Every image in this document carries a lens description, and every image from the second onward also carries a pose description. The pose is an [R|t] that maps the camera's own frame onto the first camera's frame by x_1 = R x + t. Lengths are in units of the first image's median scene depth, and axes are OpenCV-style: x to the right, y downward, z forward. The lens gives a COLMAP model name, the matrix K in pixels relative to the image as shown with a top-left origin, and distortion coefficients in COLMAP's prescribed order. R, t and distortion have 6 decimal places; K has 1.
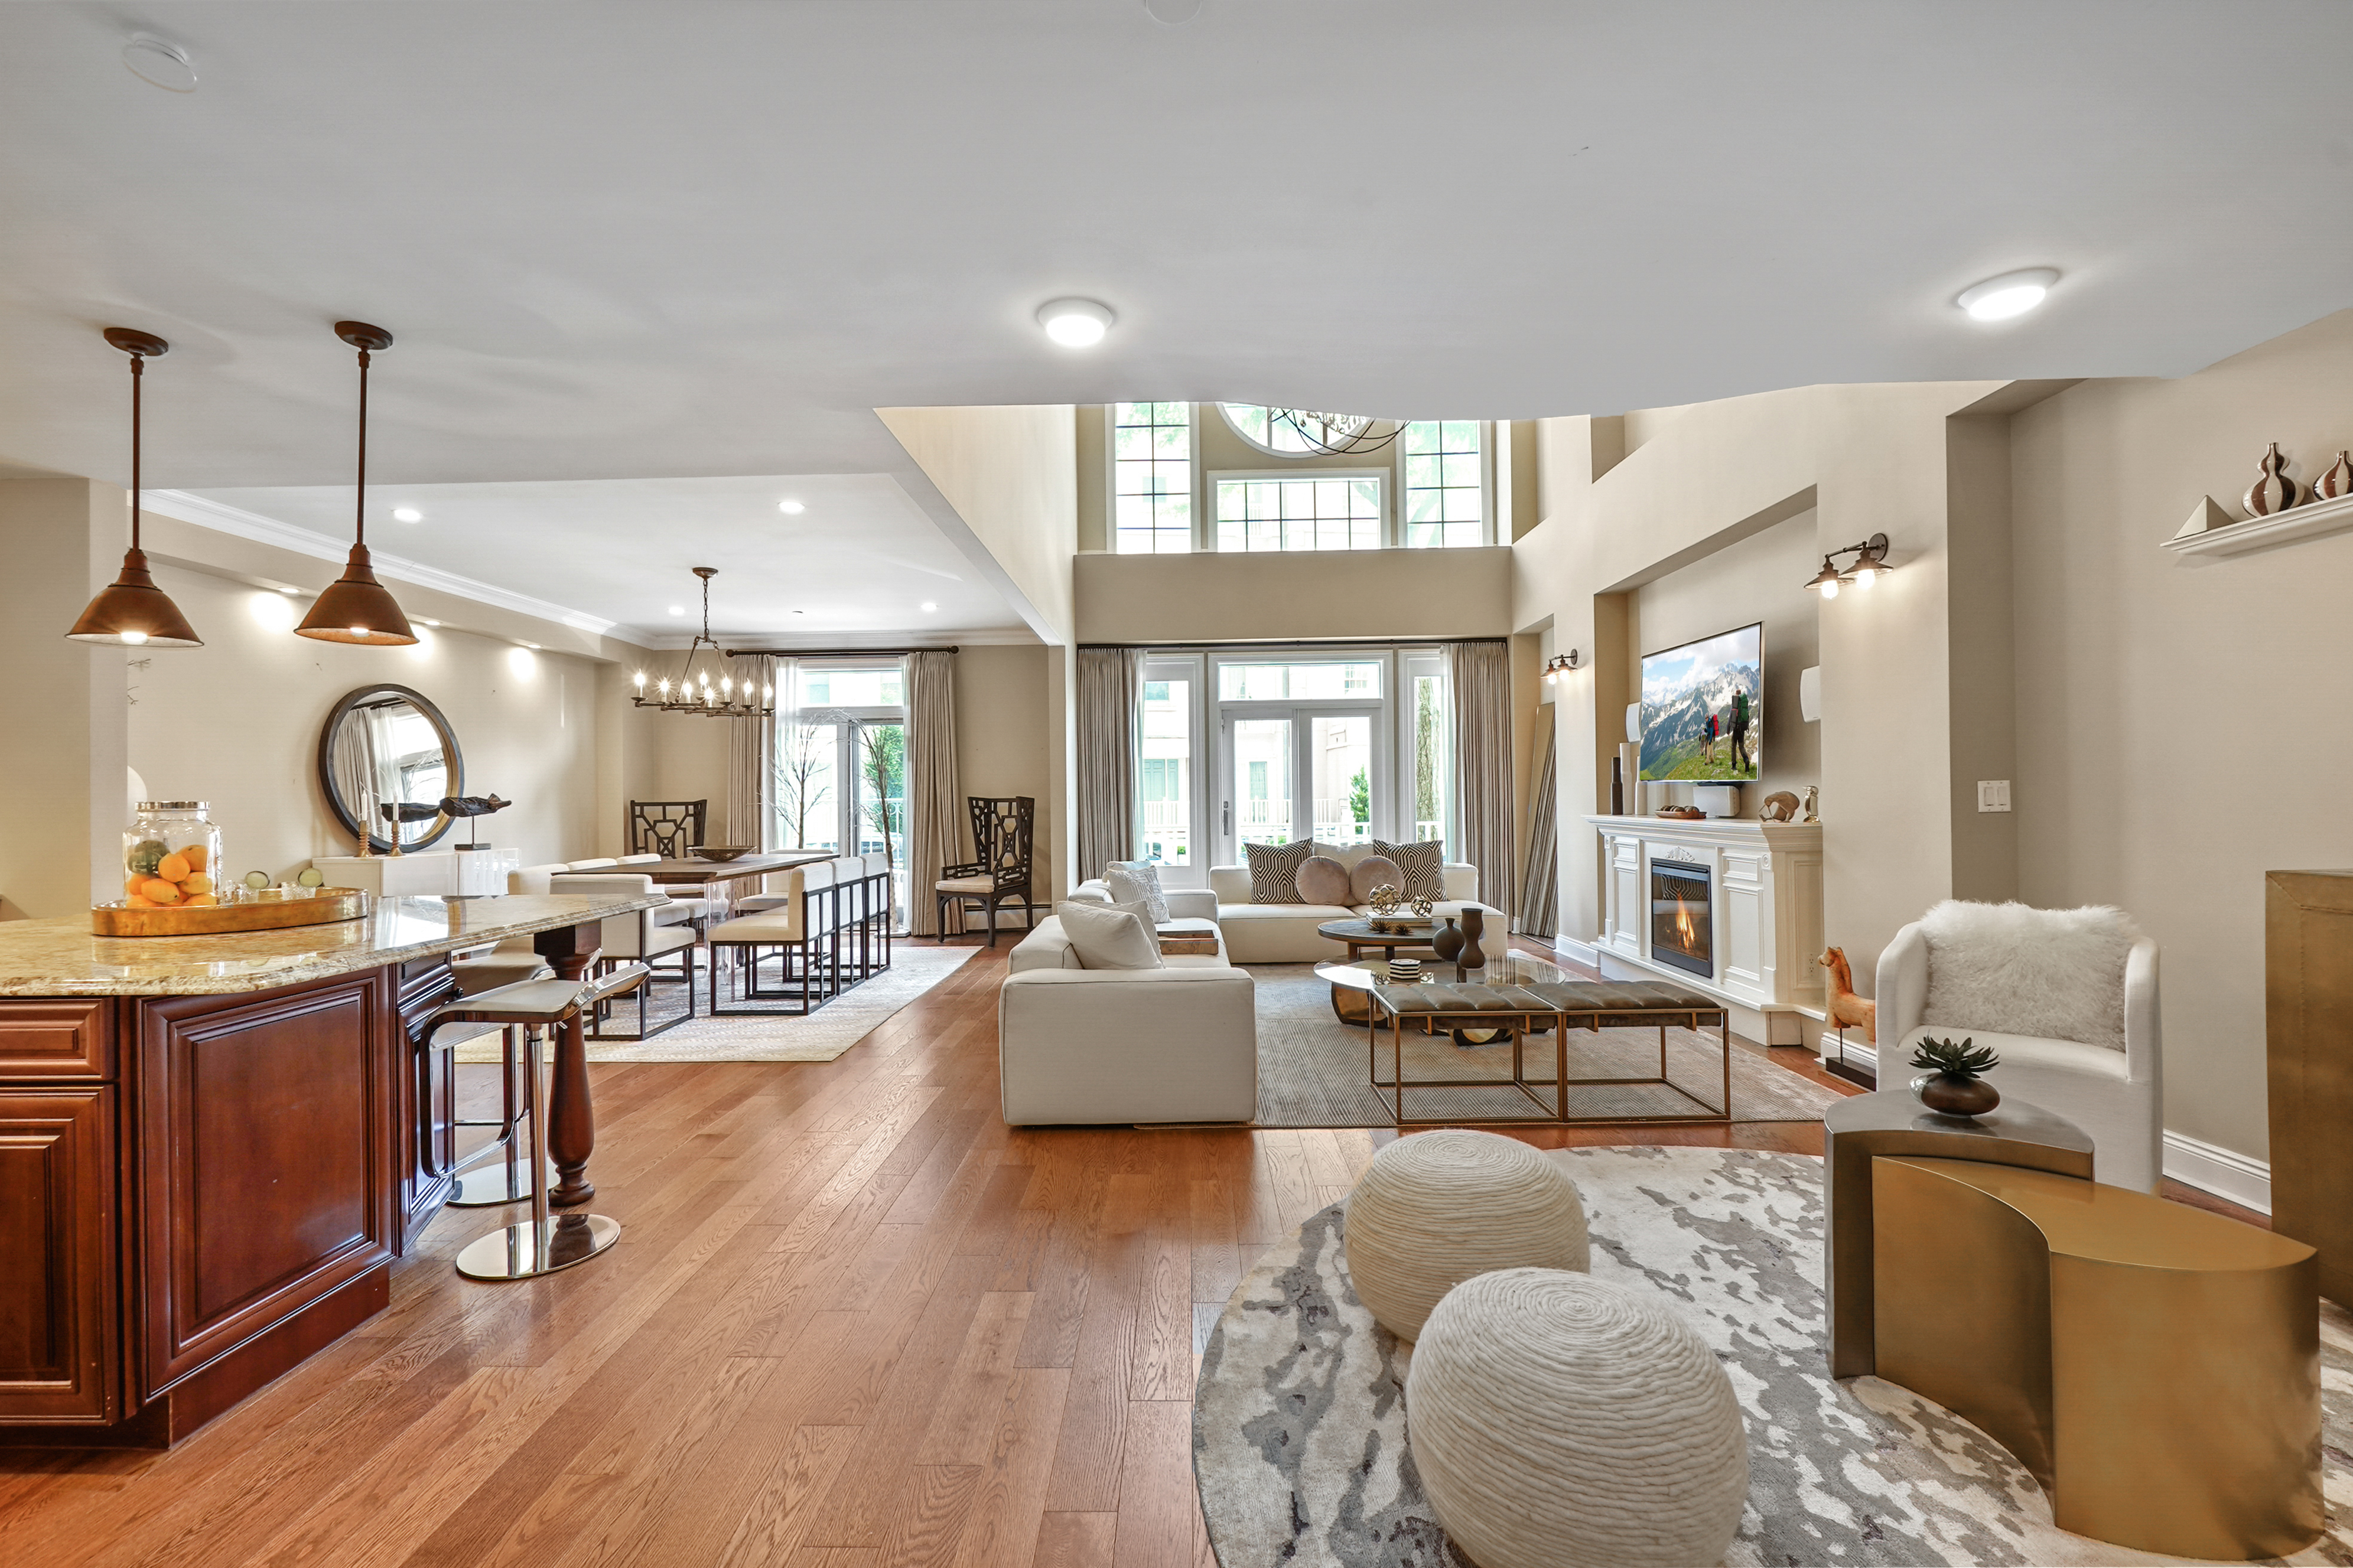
lens RADIAL K [[988.3, 0, 1168.7], [0, 988.3, 793.3], [0, 0, 1]] dist [-0.010930, 0.000133]
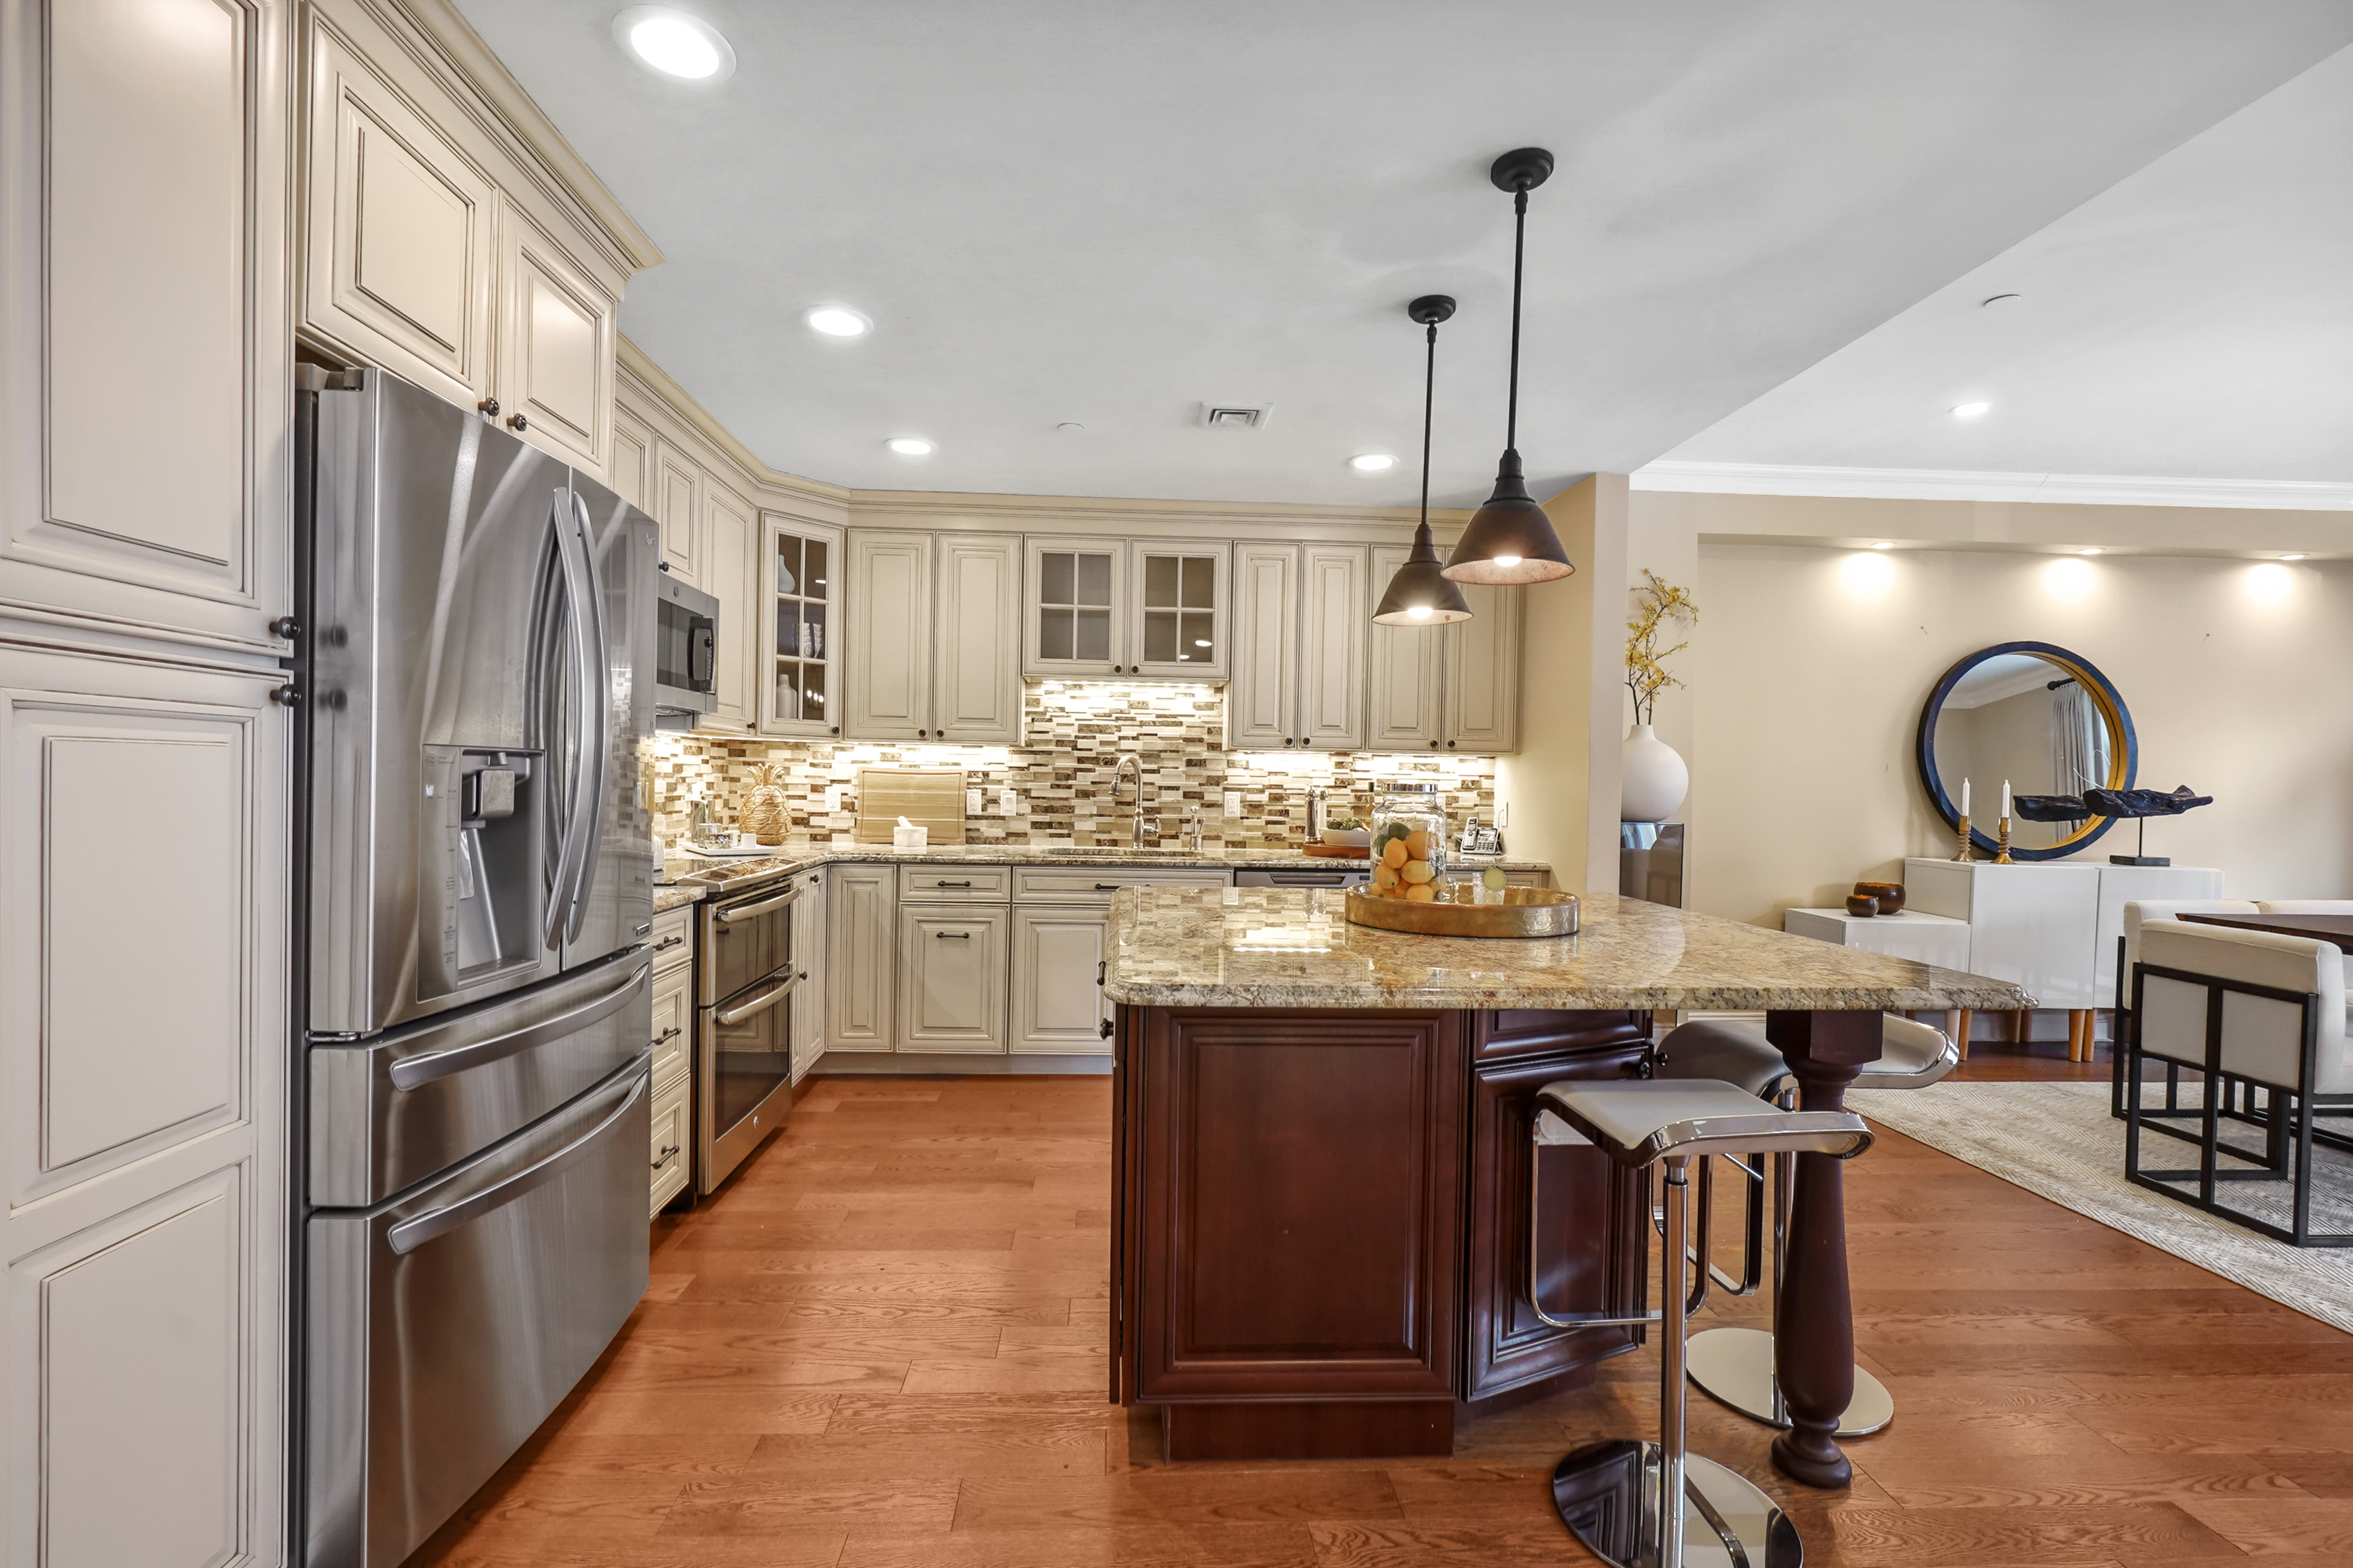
lens RADIAL K [[1054.8, 0, 1169.2], [0, 1054.8, 798.1], [0, 0, 1]] dist [-0.000564, 0.000530]
pose [[0.069524, 0.028726, -0.997167, -0.005903], [-0.014949, 0.999503, 0.027751, -0.000849], [0.997468, 0.012977, 0.069919, 0.245817]]
